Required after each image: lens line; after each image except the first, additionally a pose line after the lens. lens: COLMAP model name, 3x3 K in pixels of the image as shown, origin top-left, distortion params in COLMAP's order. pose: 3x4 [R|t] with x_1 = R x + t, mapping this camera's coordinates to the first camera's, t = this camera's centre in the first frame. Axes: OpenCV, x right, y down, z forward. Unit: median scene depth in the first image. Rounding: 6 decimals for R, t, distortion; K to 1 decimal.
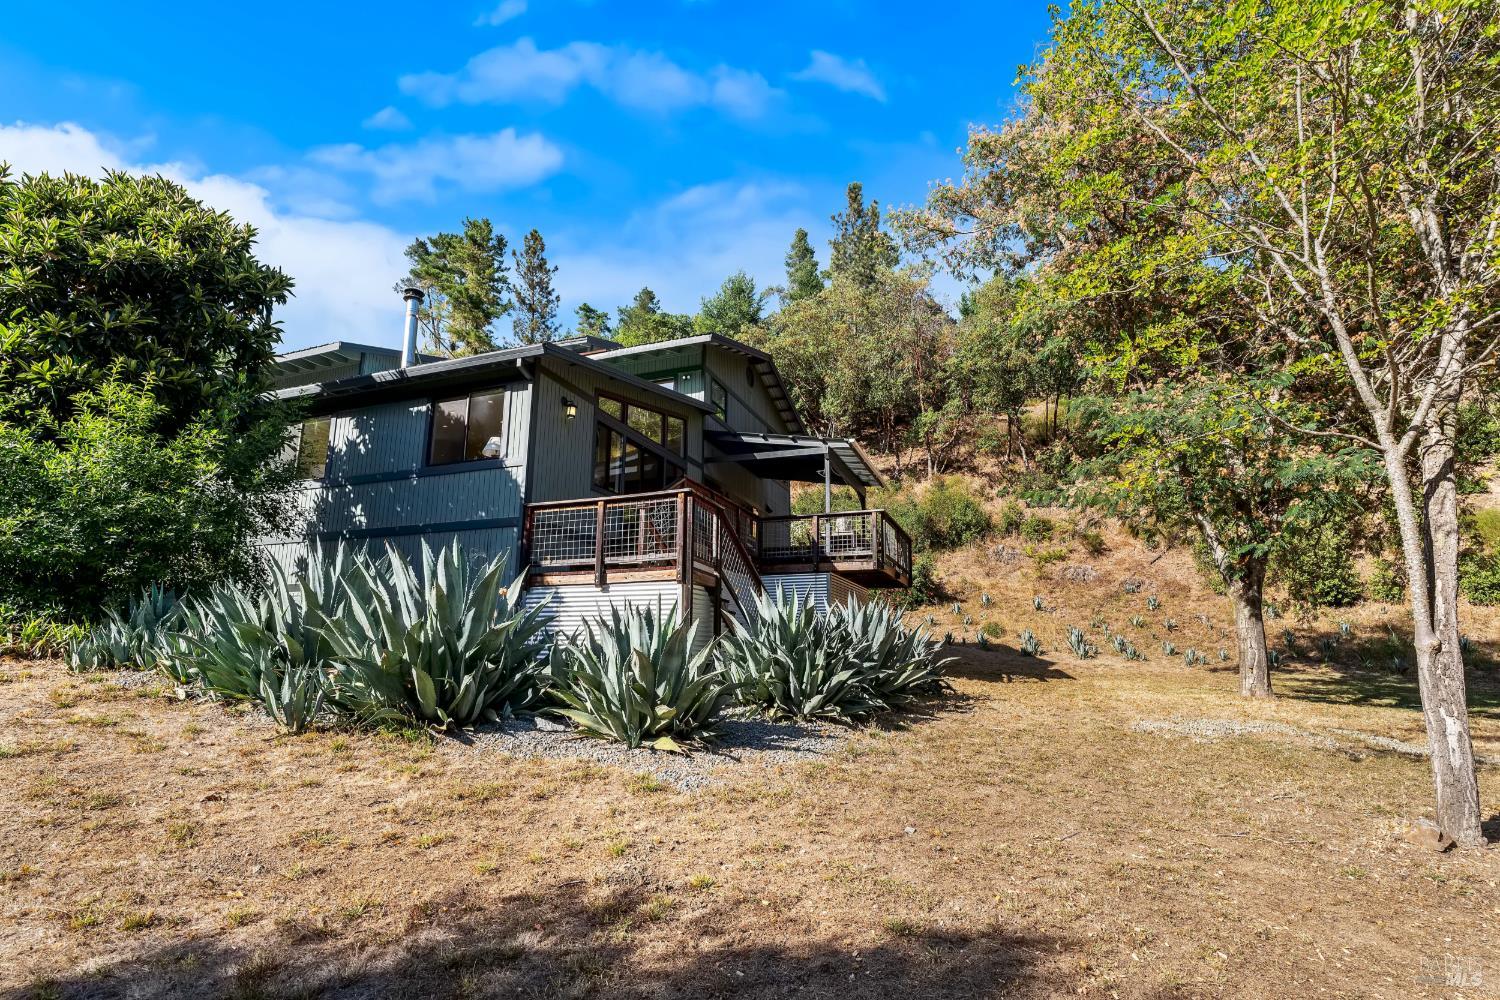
lens RADIAL K [[686.2, 0, 749.2], [0, 686.2, 488.4], [0, 0, 1]] dist [-0.000098, 0.000300]
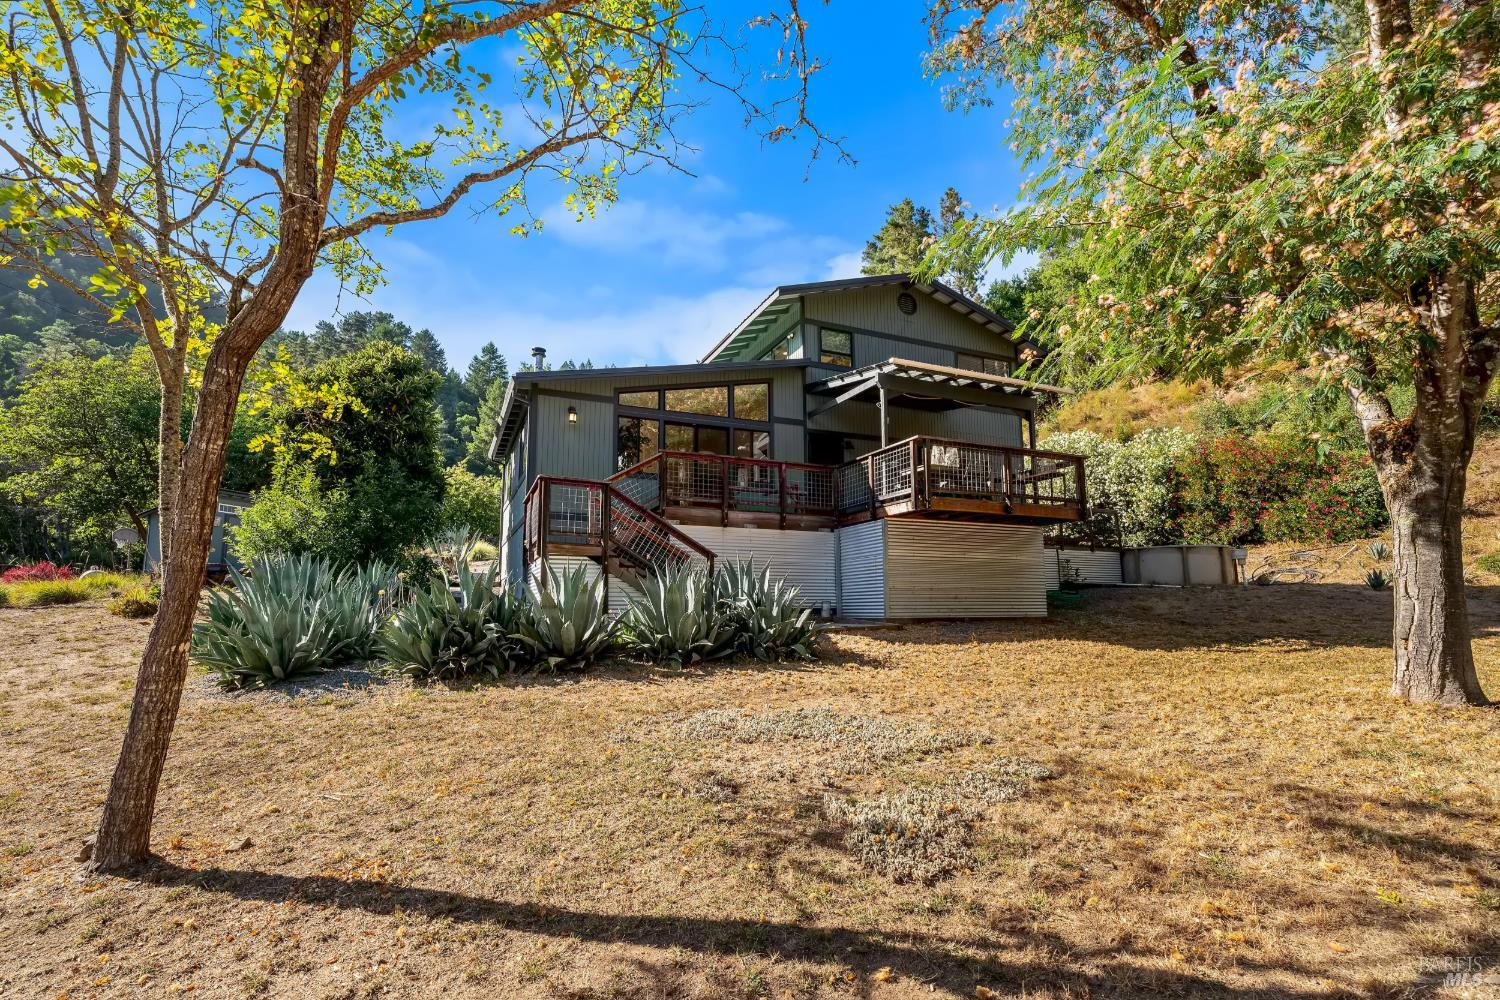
lens RADIAL K [[686.2, 0, 749.2], [0, 686.2, 488.4], [0, 0, 1]] dist [-0.000098, 0.000300]
pose [[0.600032, -0.121673, -0.790669, 0.696229], [0.166438, 0.985725, -0.025381, 0.078014], [0.782470, -0.116368, 0.611718, 0.340169]]
